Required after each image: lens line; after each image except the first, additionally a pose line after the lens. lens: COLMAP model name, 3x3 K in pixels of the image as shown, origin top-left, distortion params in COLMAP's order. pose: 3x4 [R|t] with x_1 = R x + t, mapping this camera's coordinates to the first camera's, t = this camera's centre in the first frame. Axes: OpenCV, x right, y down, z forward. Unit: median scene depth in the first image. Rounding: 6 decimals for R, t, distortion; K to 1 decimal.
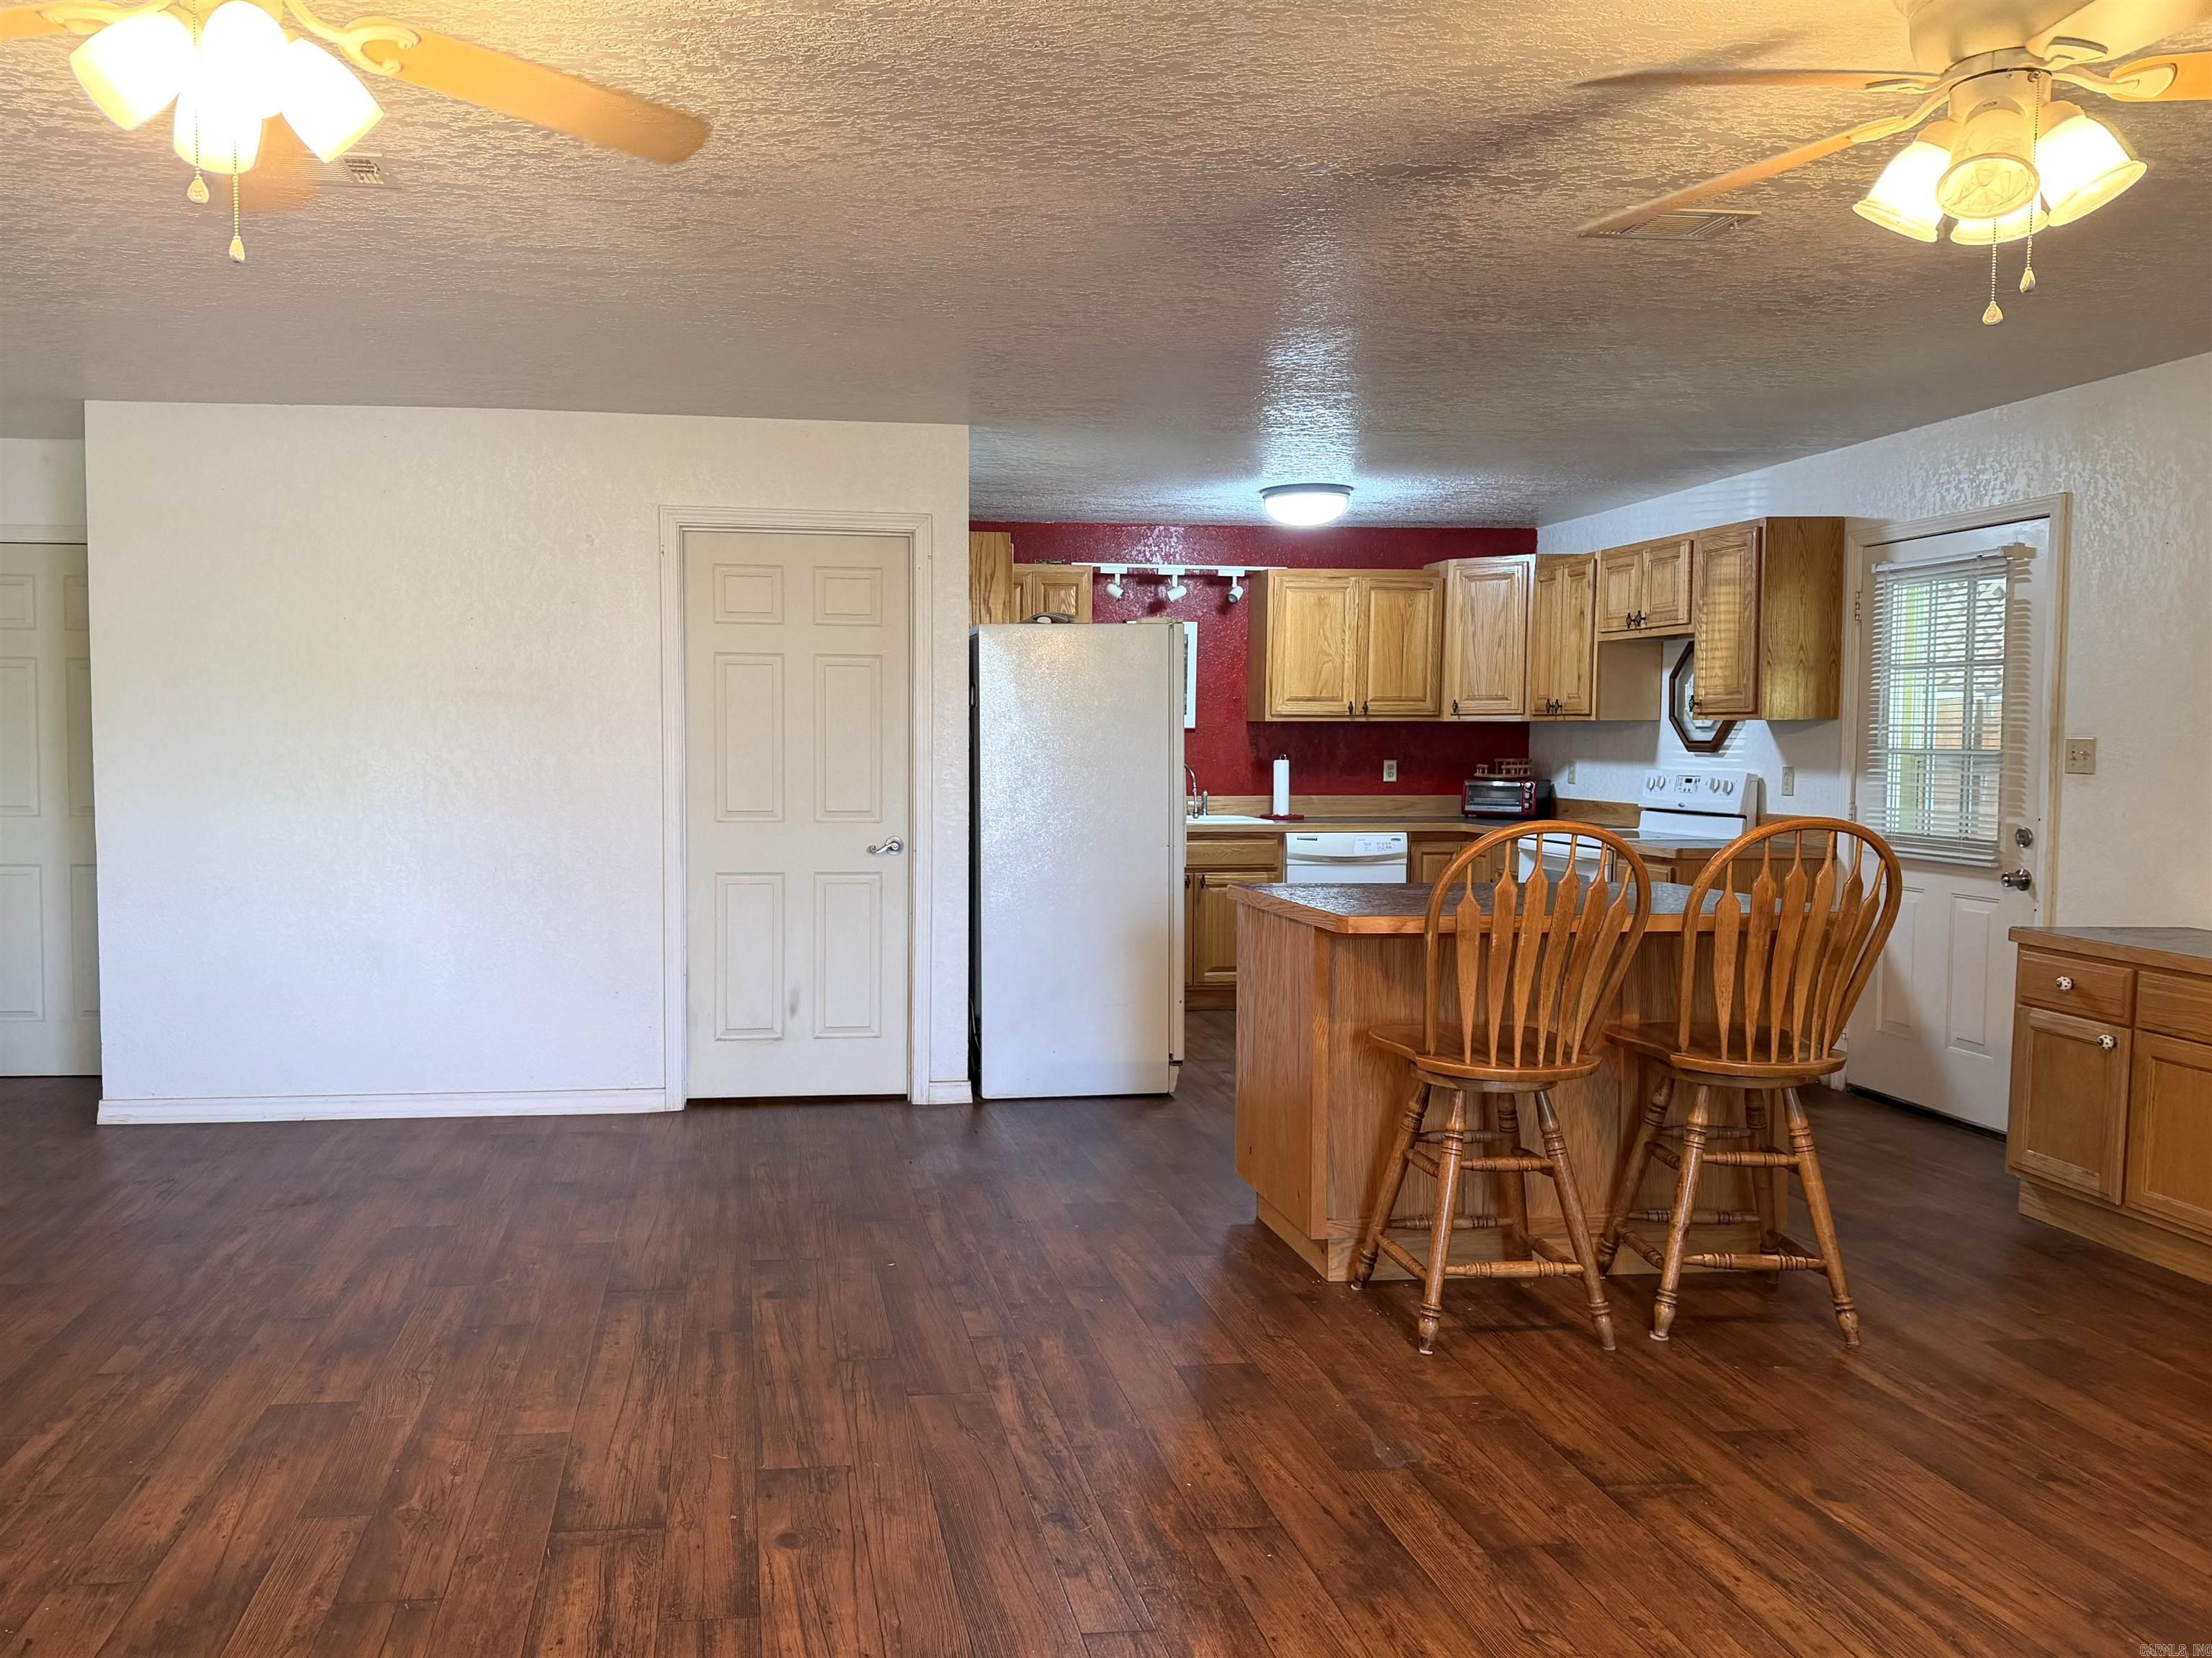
lens RADIAL K [[1669.1, 0, 929.9], [0, 1669.1, 831.3], [0, 0, 1]] dist [0.065341, -0.070733]
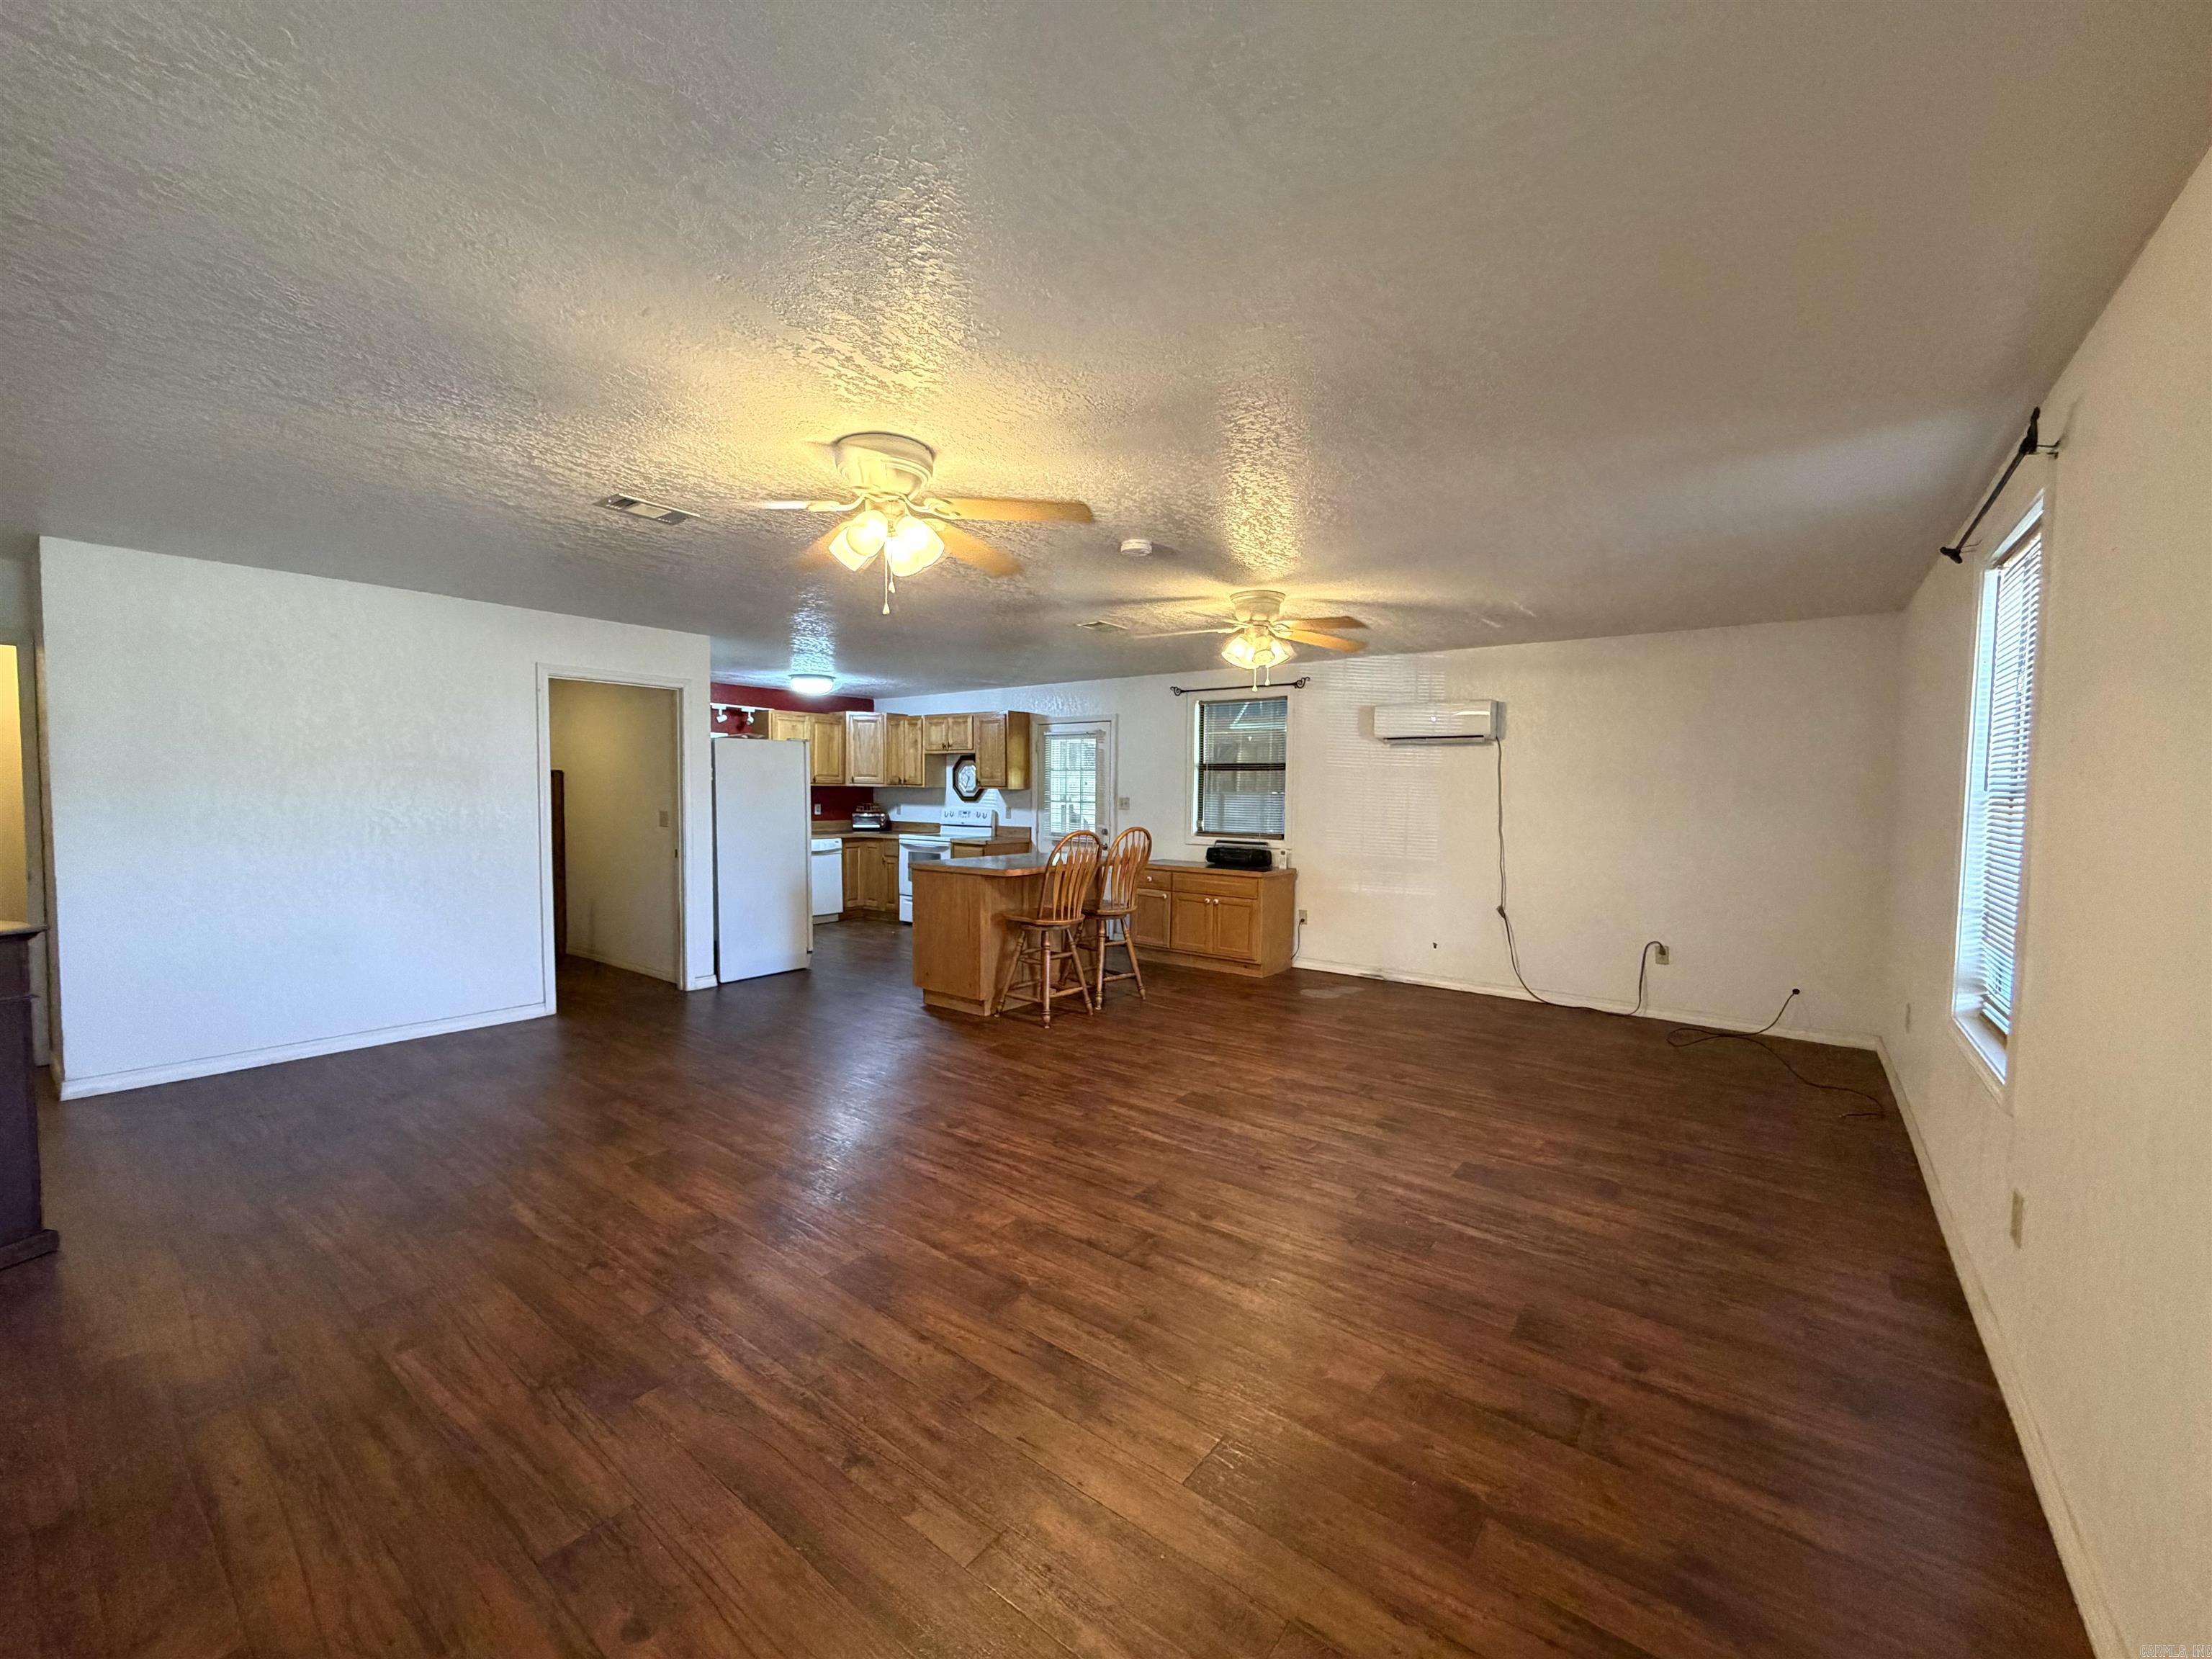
lens RADIAL K [[880.7, 0, 1103.2], [0, 880.7, 831.0], [0, 0, 1]] dist [-0.001351, -0.000221]
pose [[0.696421, -0.029602, 0.717022, -0.340888], [0.033312, 0.999405, 0.008905, -0.008973], [-0.716860, 0.017683, 0.696993, -0.030749]]
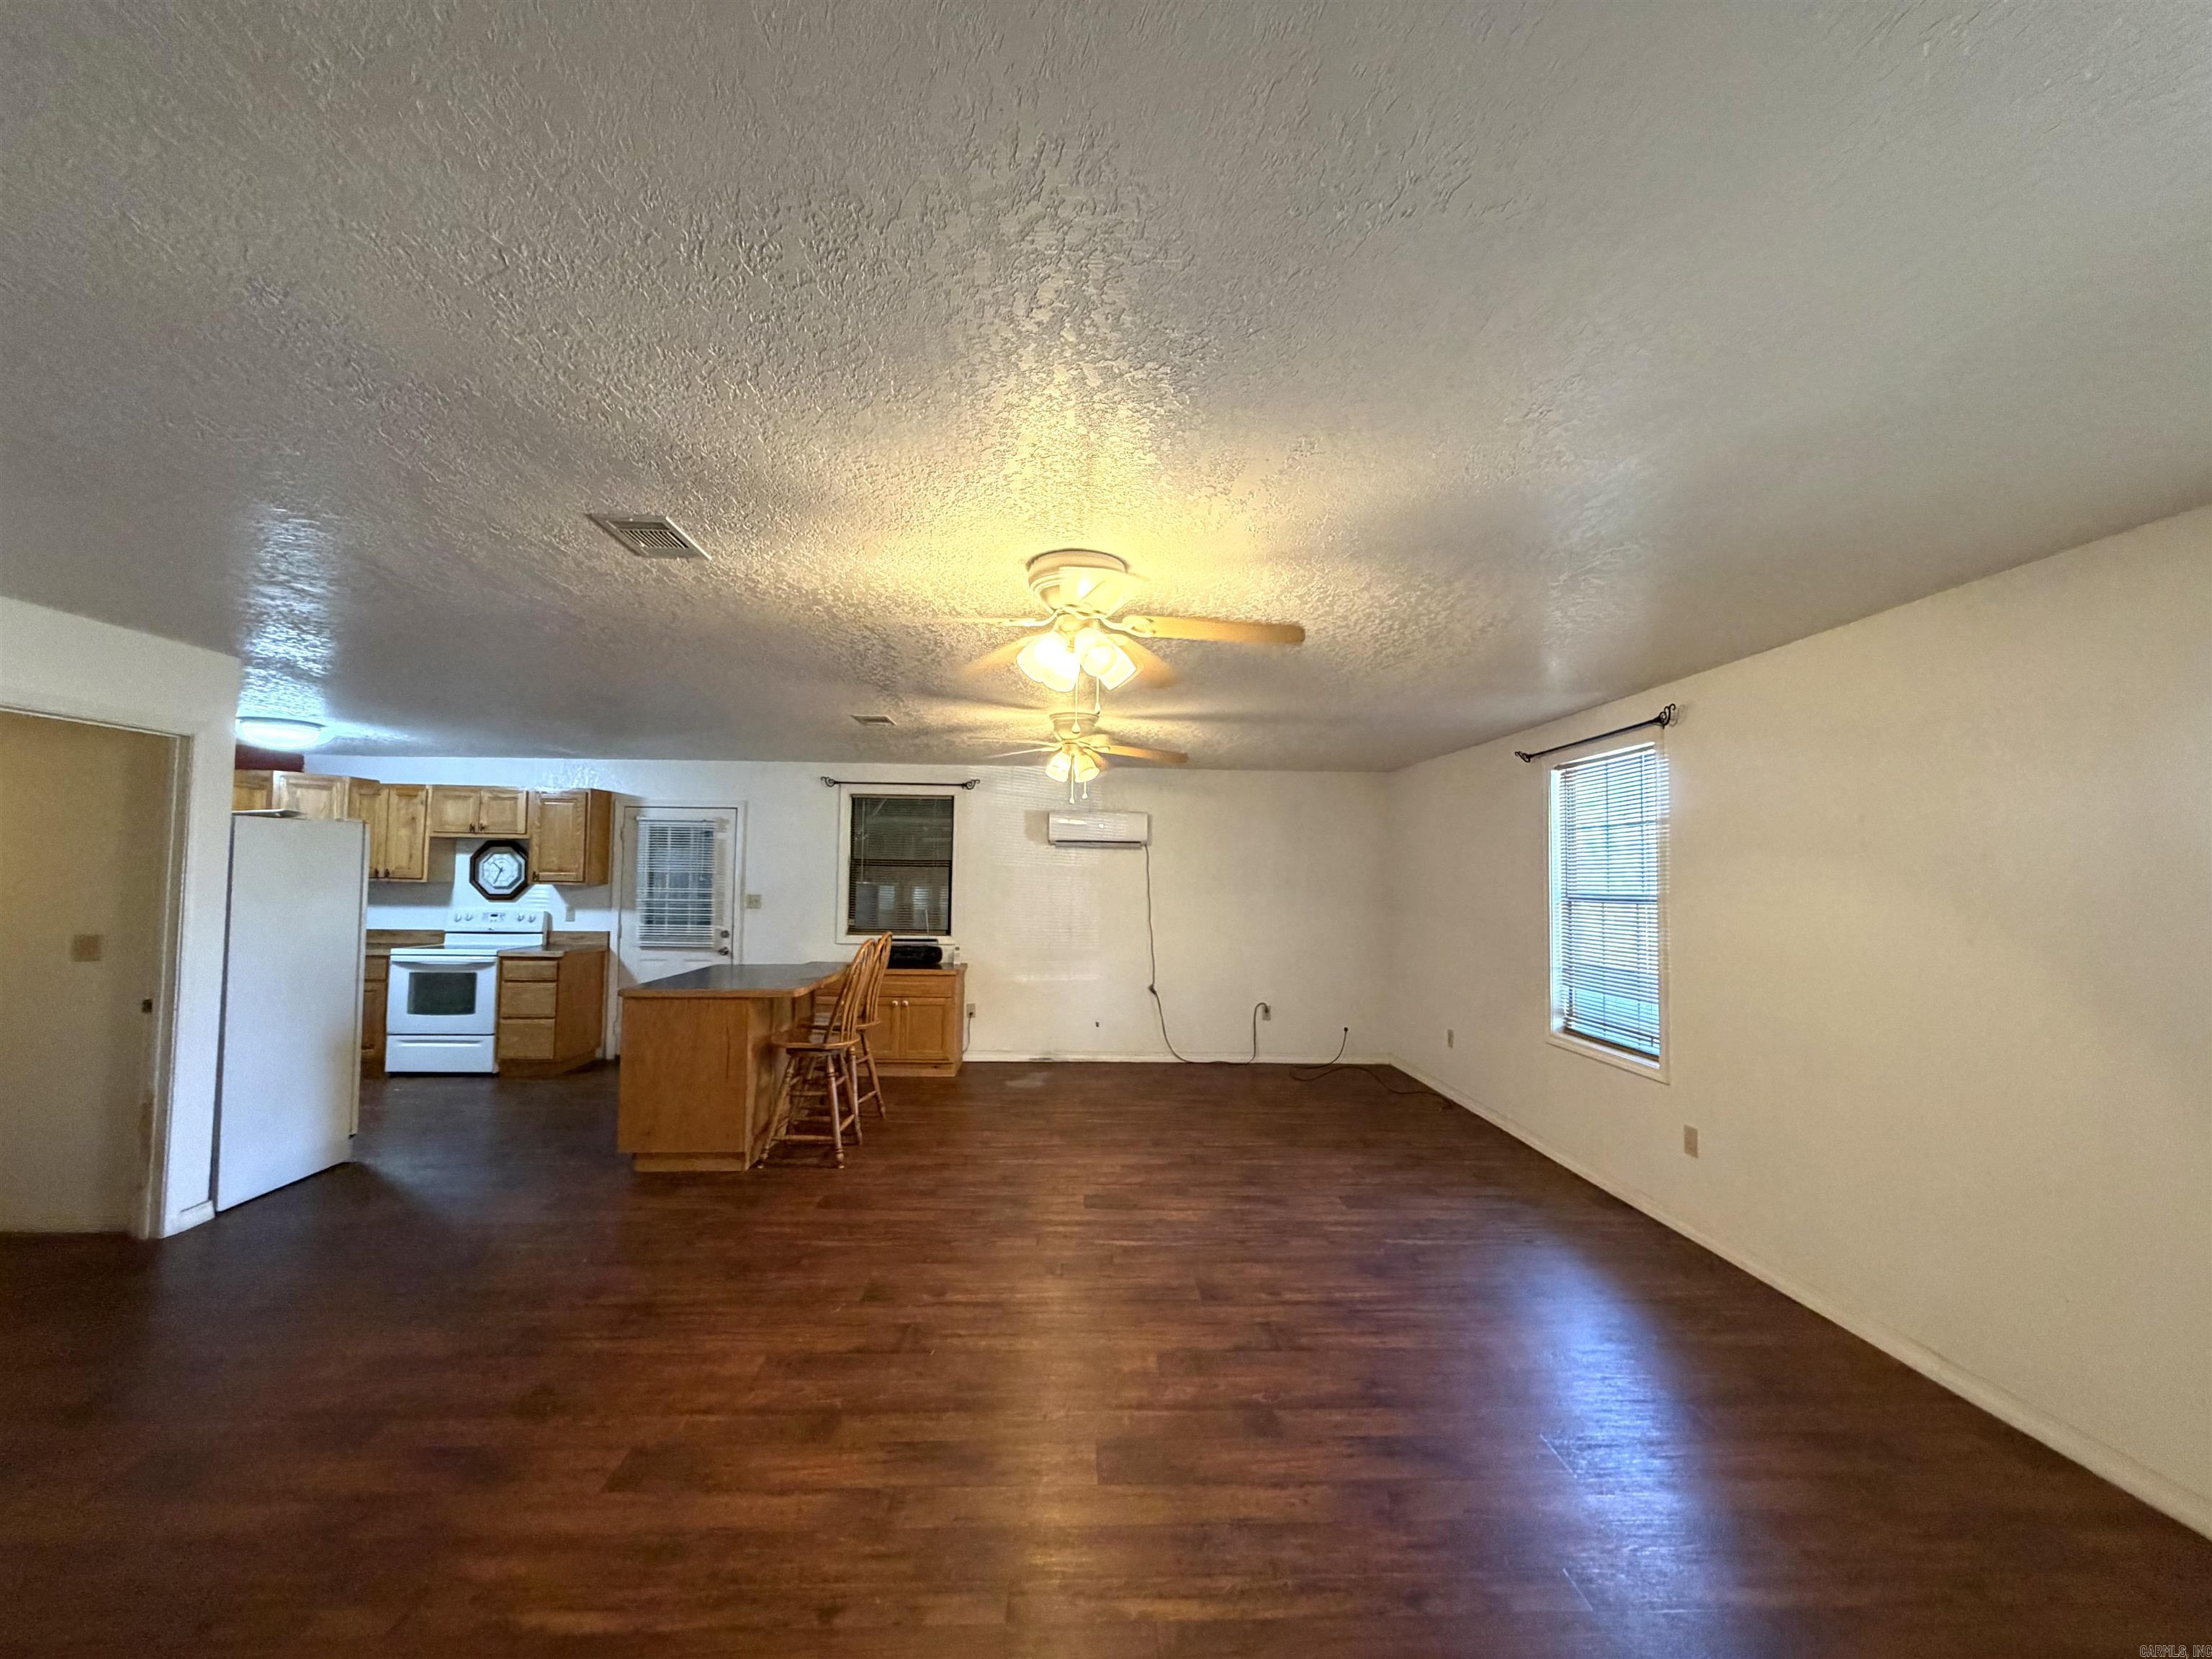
lens RADIAL K [[880.7, 0, 1103.2], [0, 880.7, 831.0], [0, 0, 1]] dist [-0.001351, -0.000221]
pose [[0.077189, 0.049276, 0.995798, -0.491541], [0.046017, 0.997537, -0.052929, -0.042939], [-0.995954, 0.049910, 0.074731, 0.269927]]
